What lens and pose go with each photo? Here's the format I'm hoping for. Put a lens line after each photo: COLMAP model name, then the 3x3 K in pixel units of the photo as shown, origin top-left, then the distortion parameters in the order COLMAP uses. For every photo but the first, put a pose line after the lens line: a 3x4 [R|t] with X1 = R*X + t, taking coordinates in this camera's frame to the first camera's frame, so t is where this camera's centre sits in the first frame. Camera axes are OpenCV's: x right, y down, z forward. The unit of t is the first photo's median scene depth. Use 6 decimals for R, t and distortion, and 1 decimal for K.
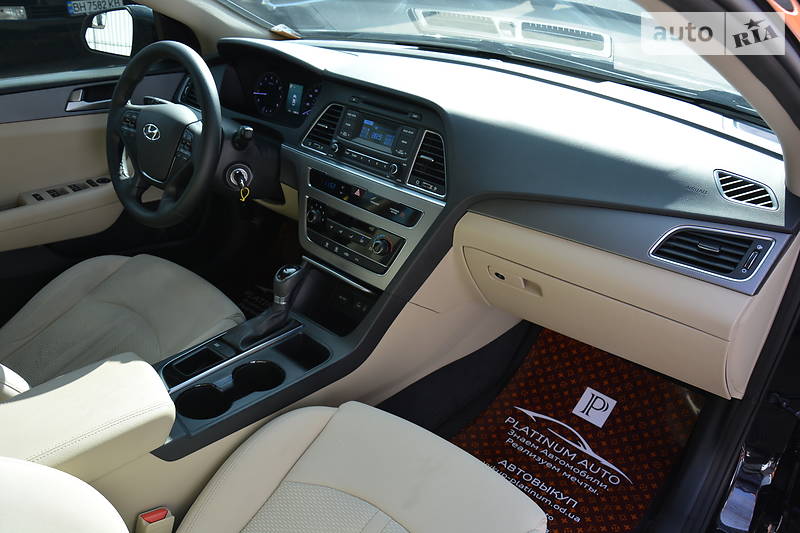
lens RADIAL K [[626.9, 0, 400.0], [0, 626.9, 275.6], [0, 0, 1]] dist [-0.145748, 0.083977]
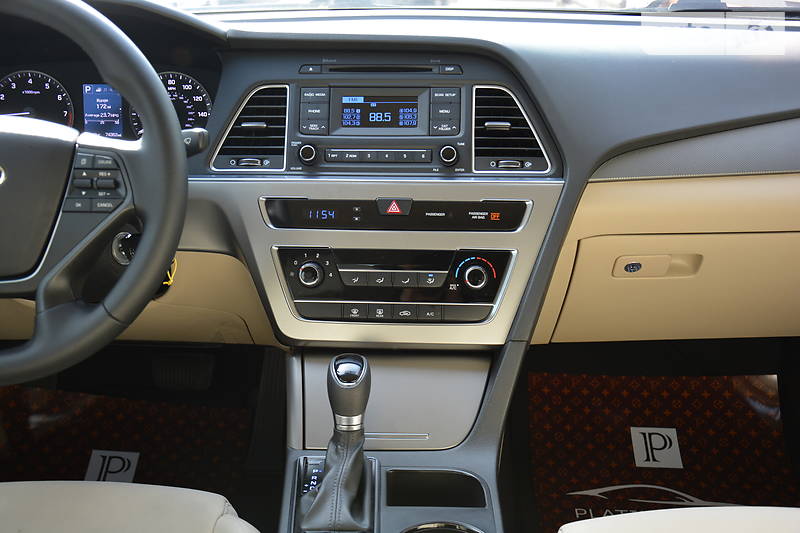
lens RADIAL K [[894.0, 0, 397.6], [0, 894.0, 273.5], [0, 0, 1]] dist [0.036635, 0.000000]
pose [[0.766078, -0.240069, 0.596231, -0.569433], [0.342269, 0.937536, -0.062278, -0.017732], [-0.544037, 0.251781, 0.800394, 0.312781]]
